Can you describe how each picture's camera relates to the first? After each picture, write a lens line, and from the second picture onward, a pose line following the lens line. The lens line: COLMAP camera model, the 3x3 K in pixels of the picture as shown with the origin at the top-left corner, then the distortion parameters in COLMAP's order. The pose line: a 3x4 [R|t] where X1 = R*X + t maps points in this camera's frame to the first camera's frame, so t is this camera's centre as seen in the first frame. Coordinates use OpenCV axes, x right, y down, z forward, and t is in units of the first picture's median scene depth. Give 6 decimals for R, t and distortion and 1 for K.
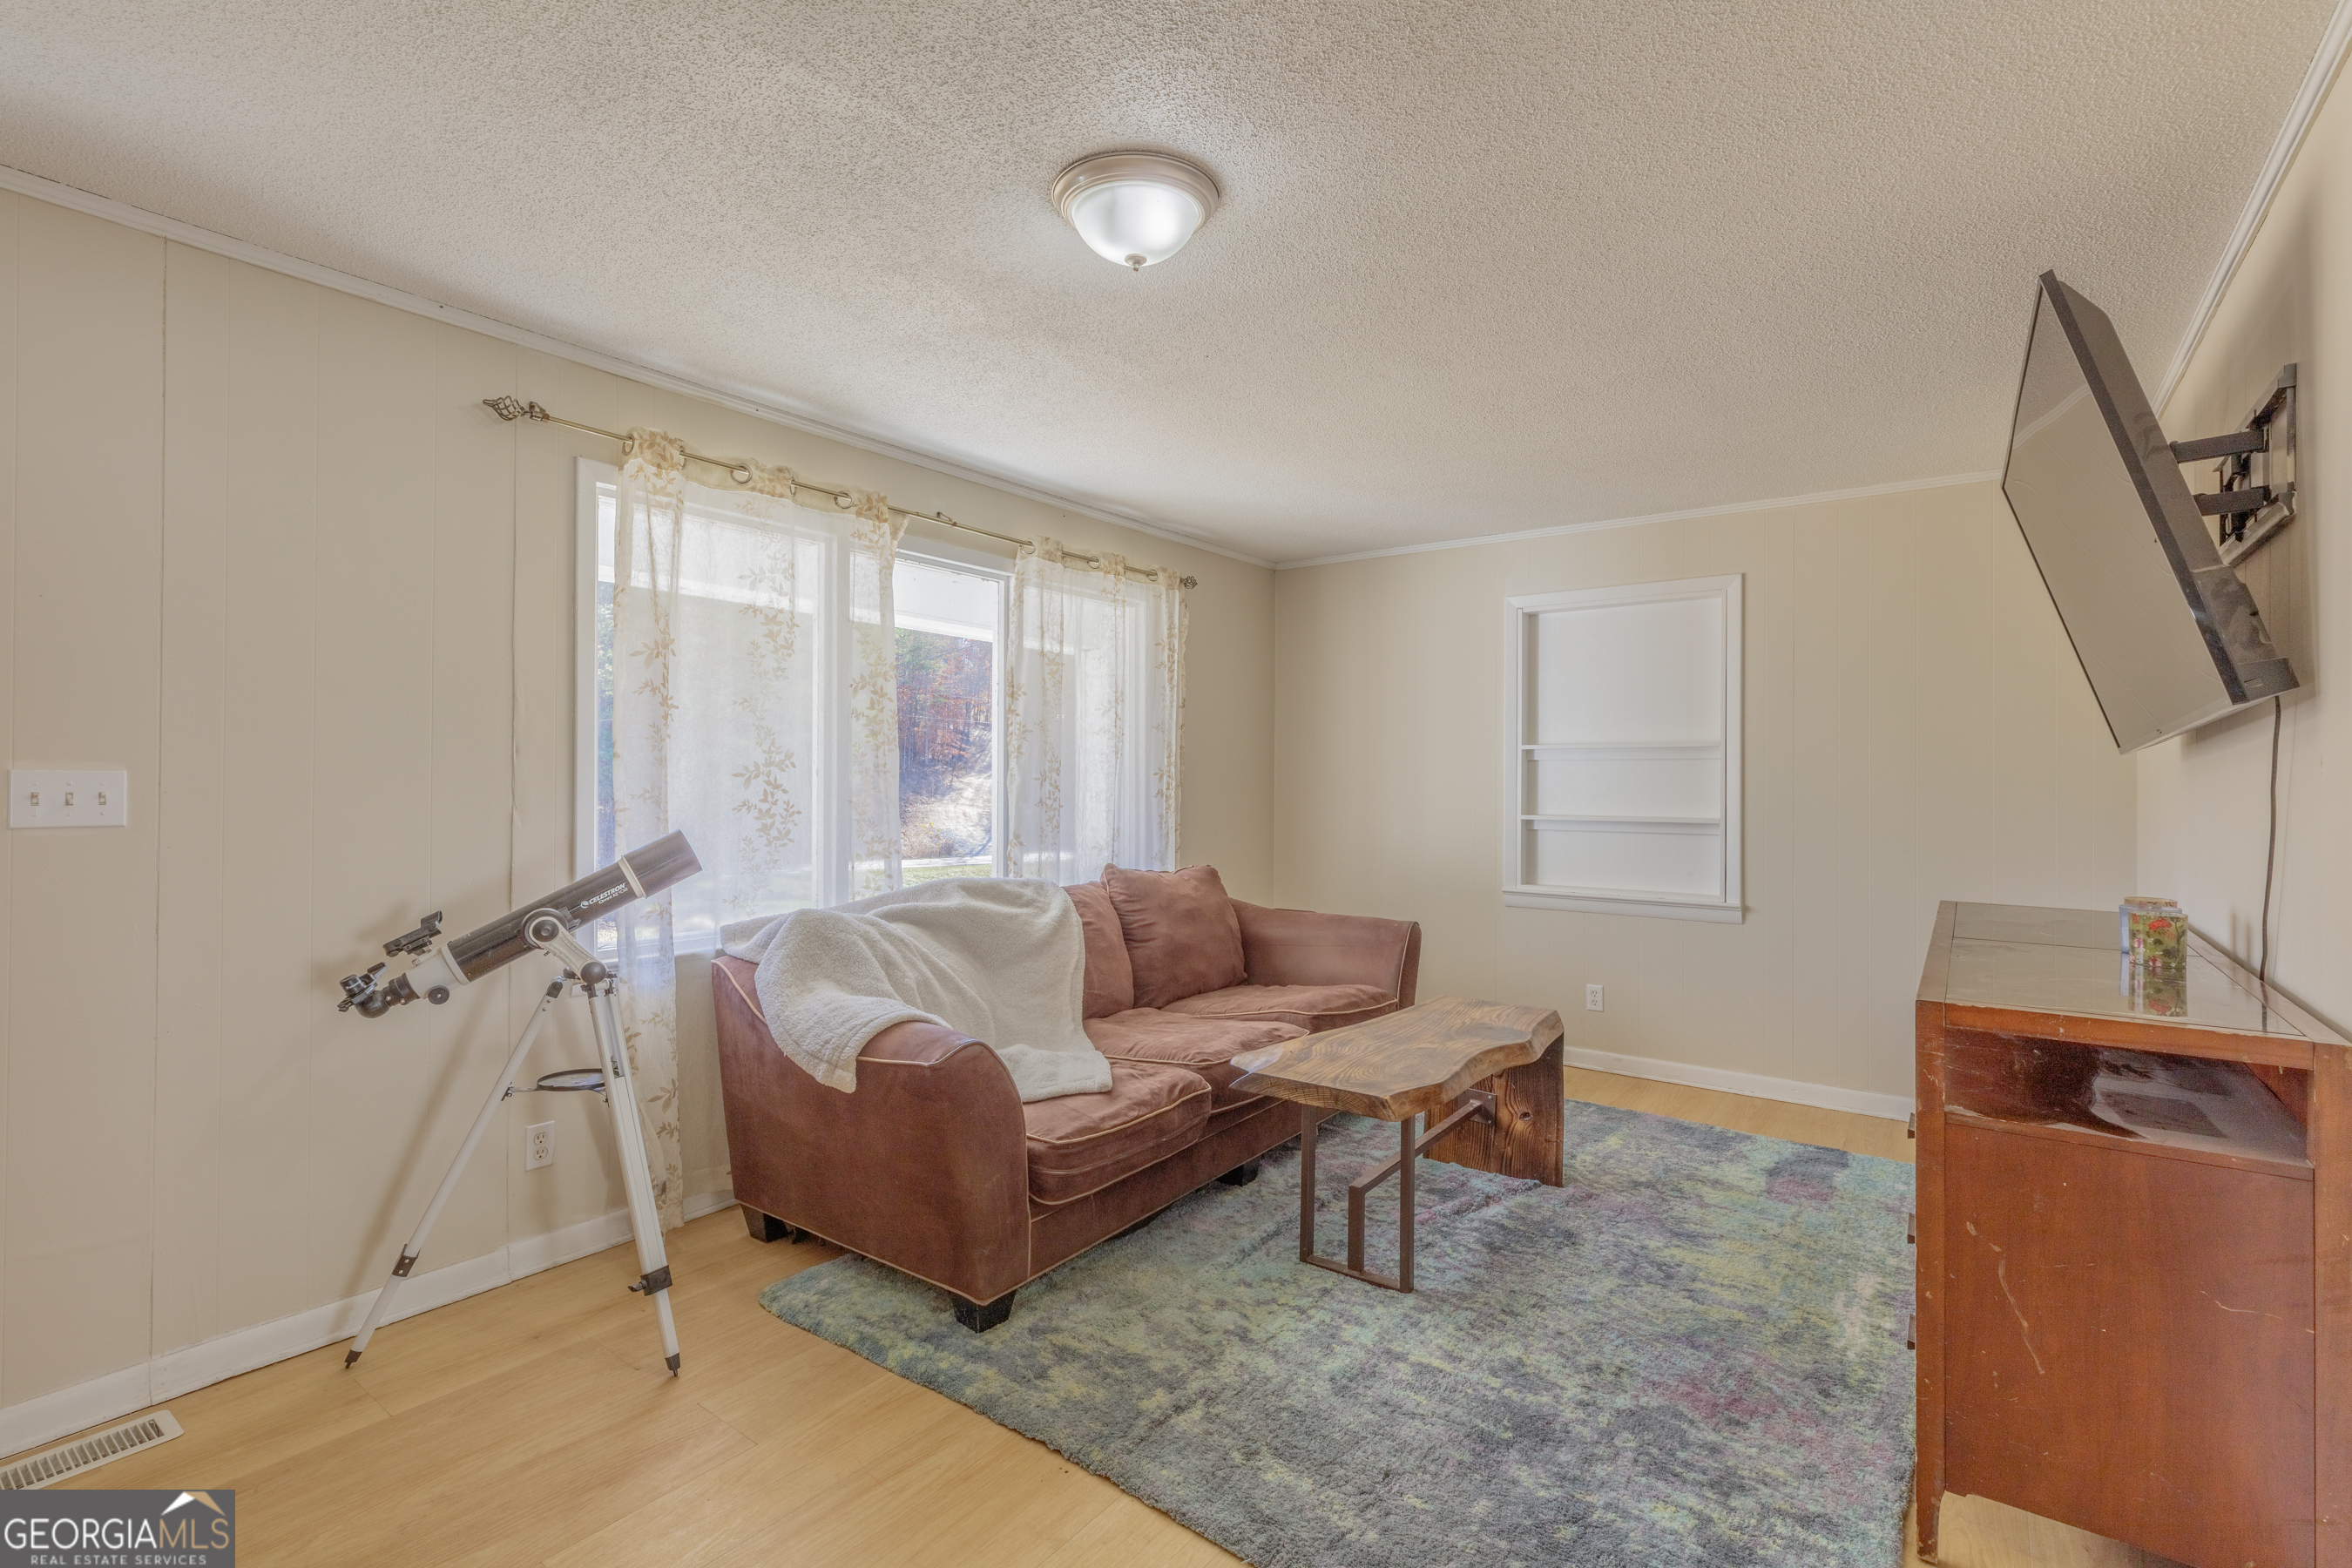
lens RADIAL K [[1100.1, 0, 1185.4], [0, 1100.1, 779.0], [0, 0, 1]] dist [0.003935, 0.000166]
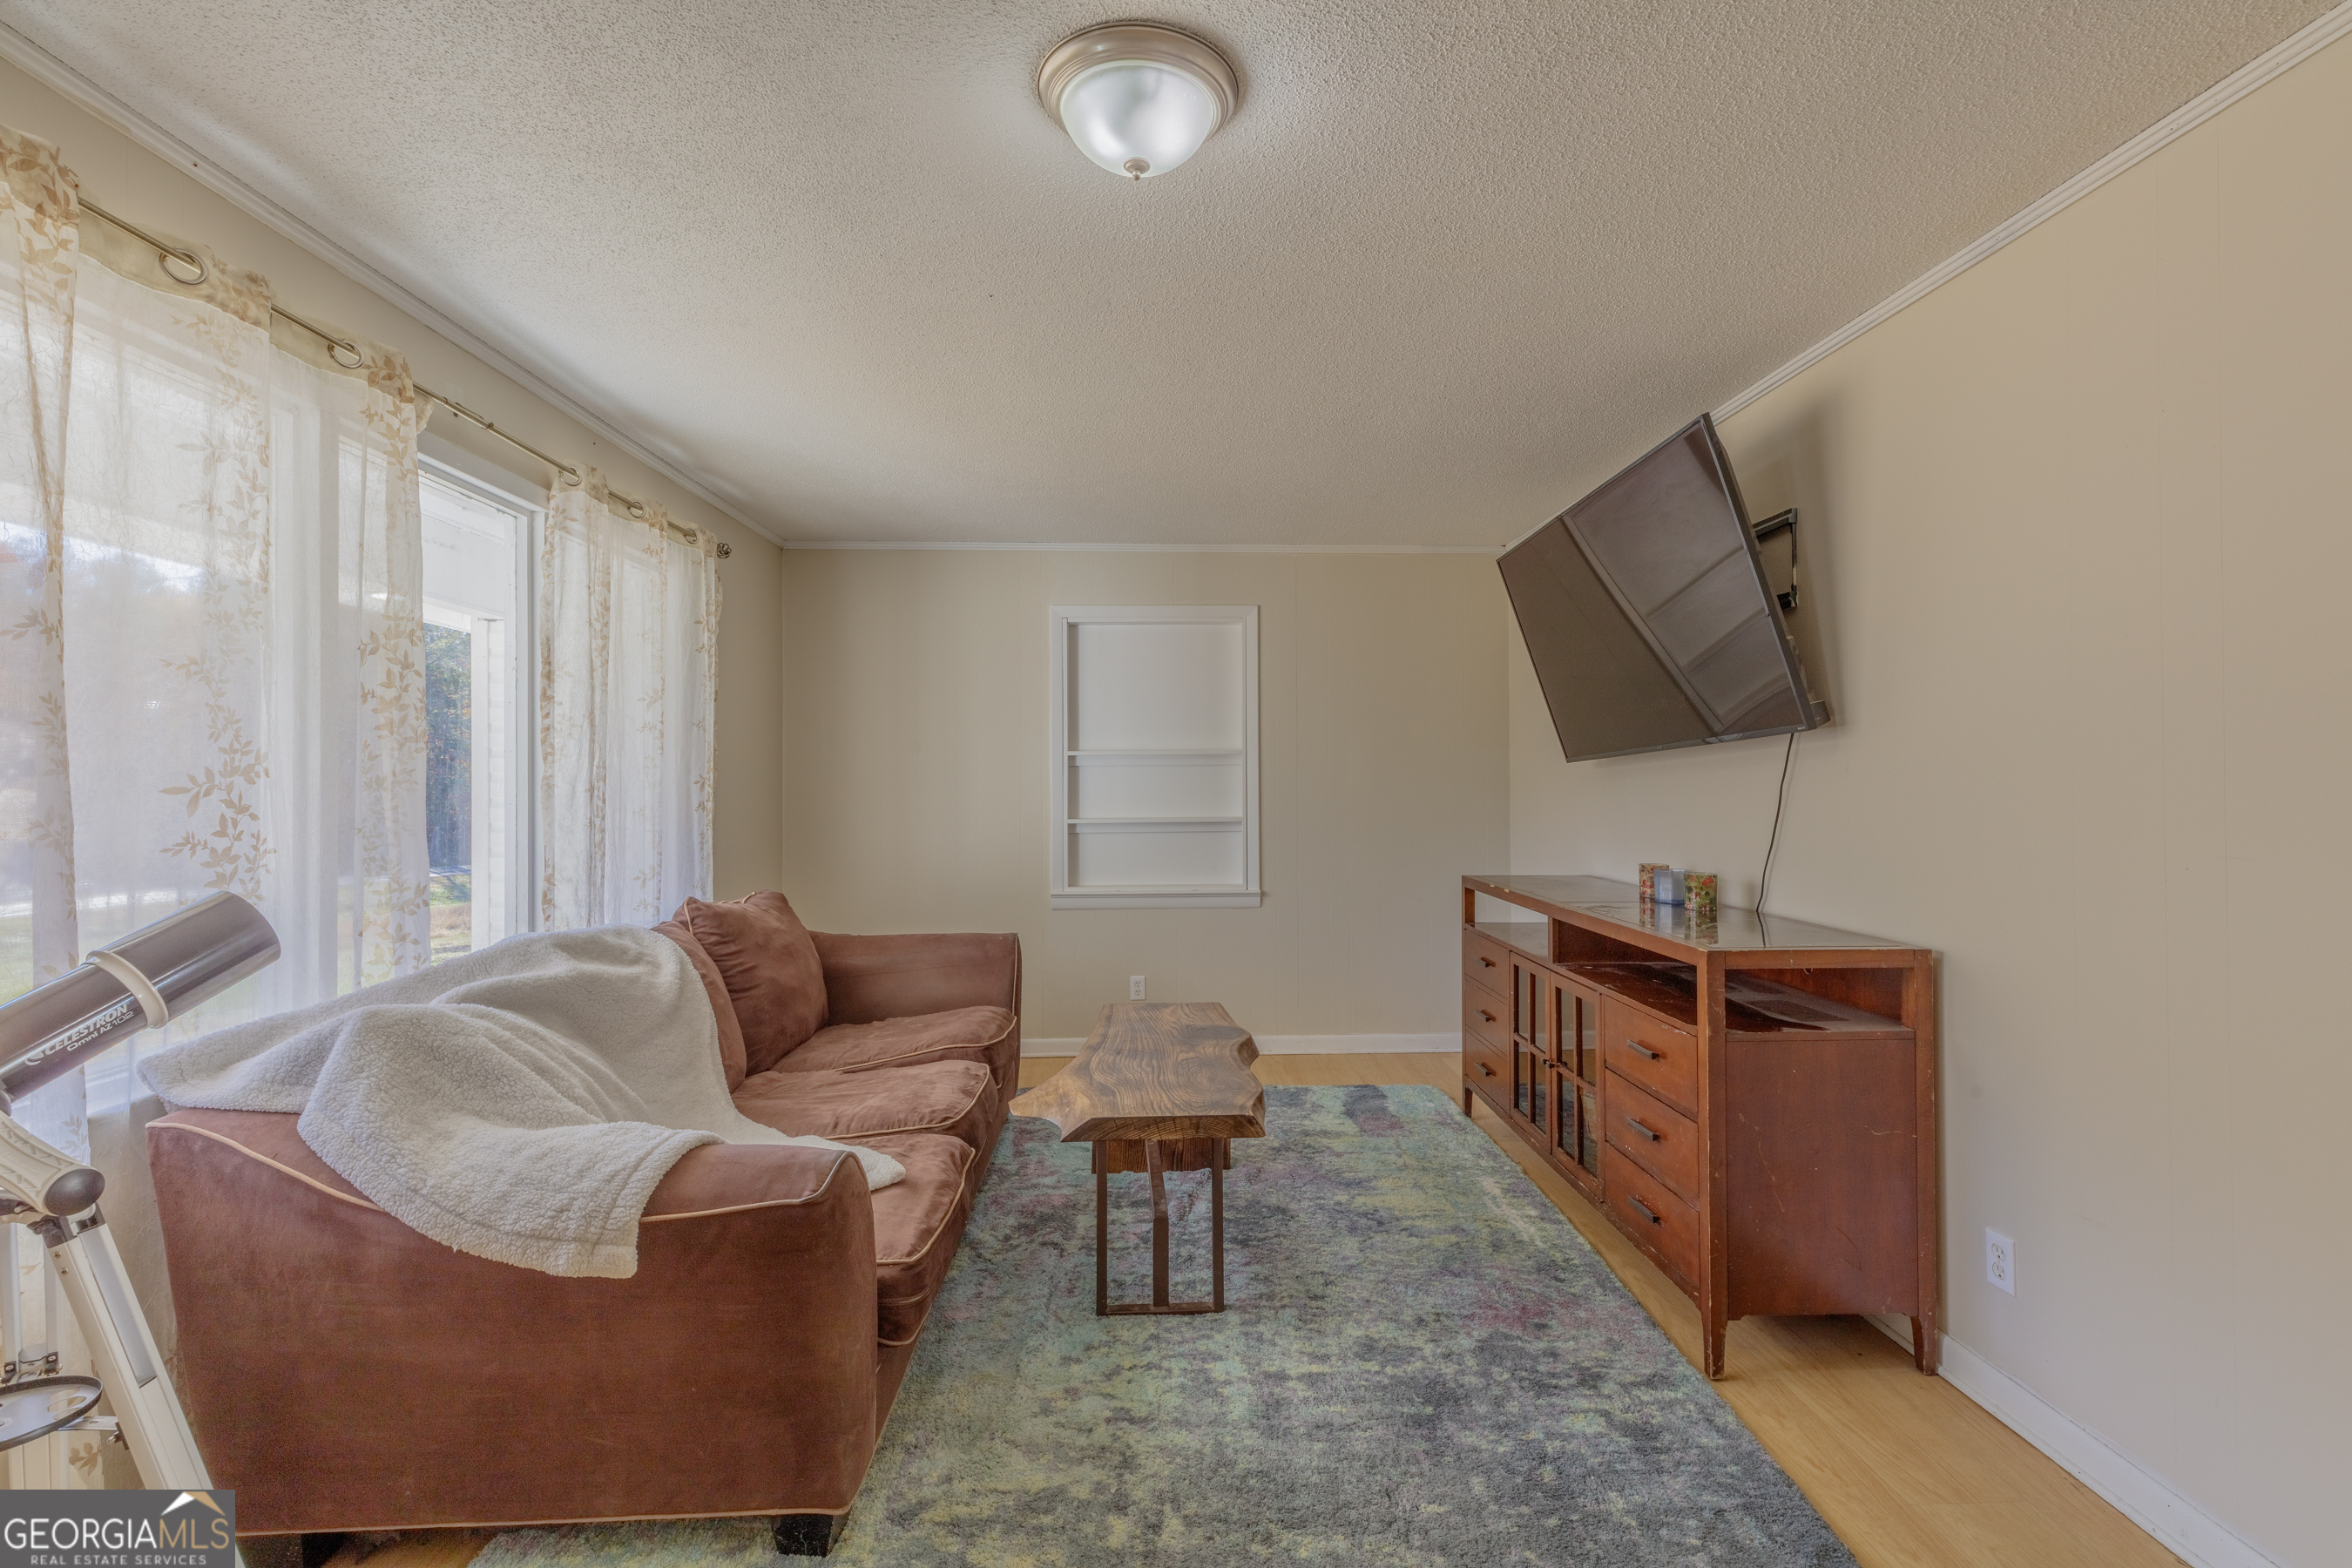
lens RADIAL K [[1065.6, 0, 1202.7], [0, 1065.6, 776.9], [0, 0, 1]] dist [0.003462, 0.000154]
pose [[0.774051, -0.005277, 0.633102, -0.353987], [0.009046, 0.999955, -0.002726, -0.004575], [-0.633059, 0.007837, 0.774064, 0.237256]]
